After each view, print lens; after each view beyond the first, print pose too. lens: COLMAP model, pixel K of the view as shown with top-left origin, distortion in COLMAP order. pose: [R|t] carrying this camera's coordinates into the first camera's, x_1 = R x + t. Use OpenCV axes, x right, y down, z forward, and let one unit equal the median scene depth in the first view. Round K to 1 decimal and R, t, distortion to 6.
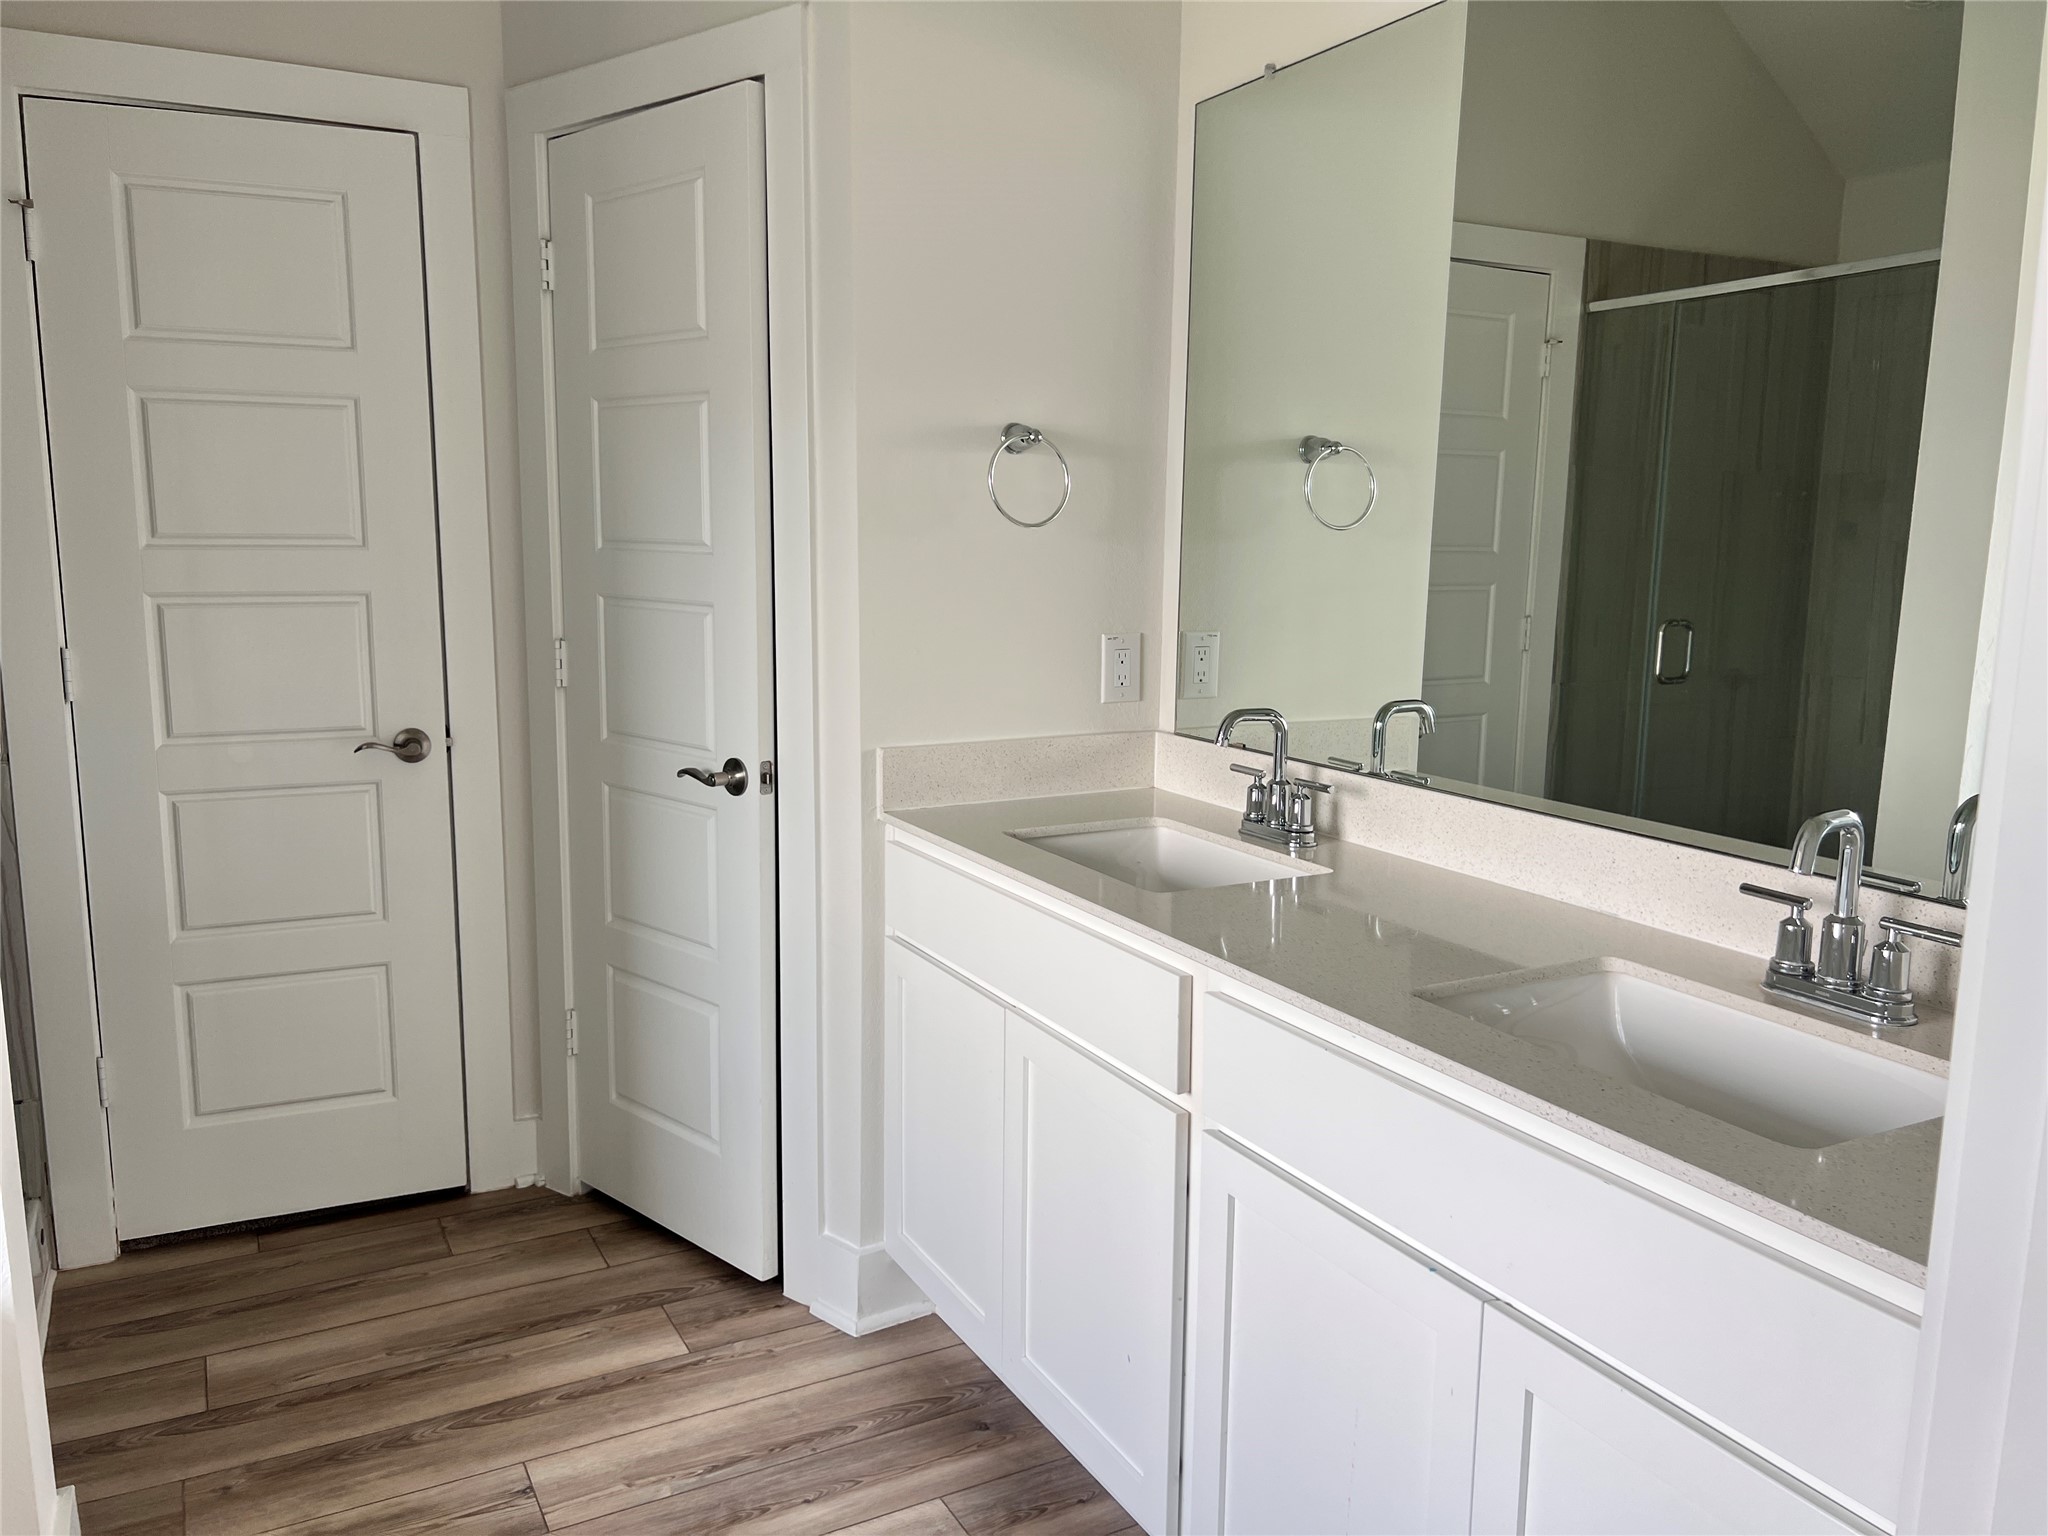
lens RADIAL K [[1532.0, 0, 1021.1], [0, 1532.0, 760.2], [0, 0, 1]] dist [0.081467, -0.093122]
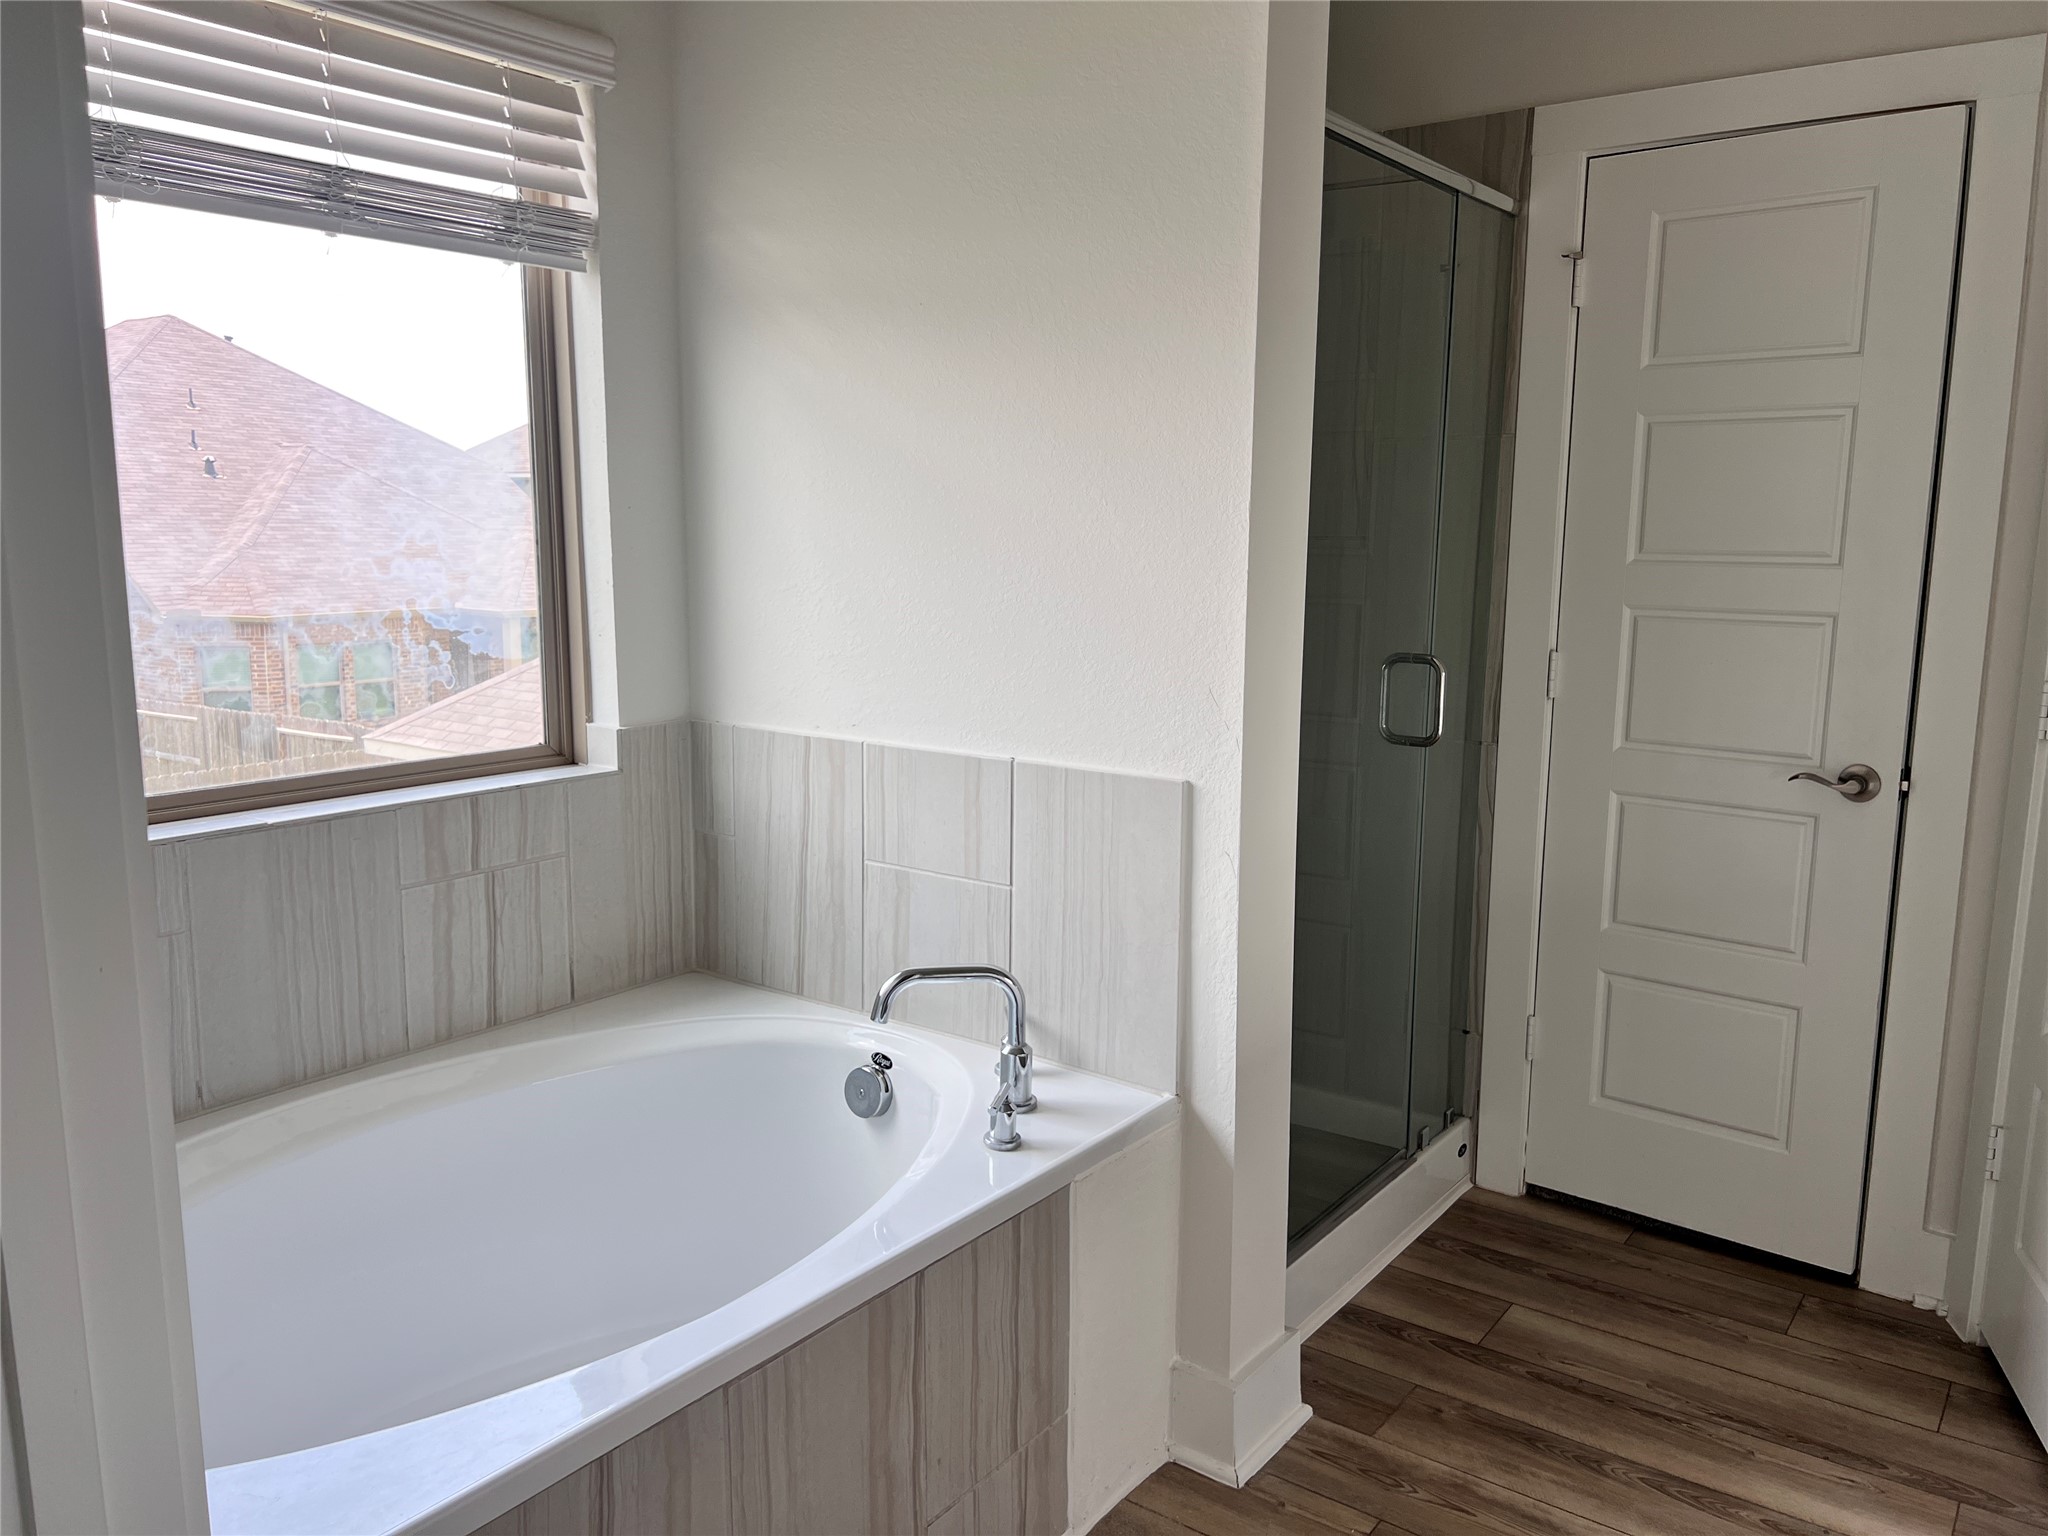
lens RADIAL K [[1532.0, 0, 1025.2], [0, 1532.0, 771.6], [0, 0, 1]] dist [0.081467, -0.093122]
pose [[0.442860, 0.137978, -0.885911, 0.220203], [-0.143672, 0.986240, 0.081784, -0.022417], [0.885005, 0.091061, 0.456589, 0.158092]]
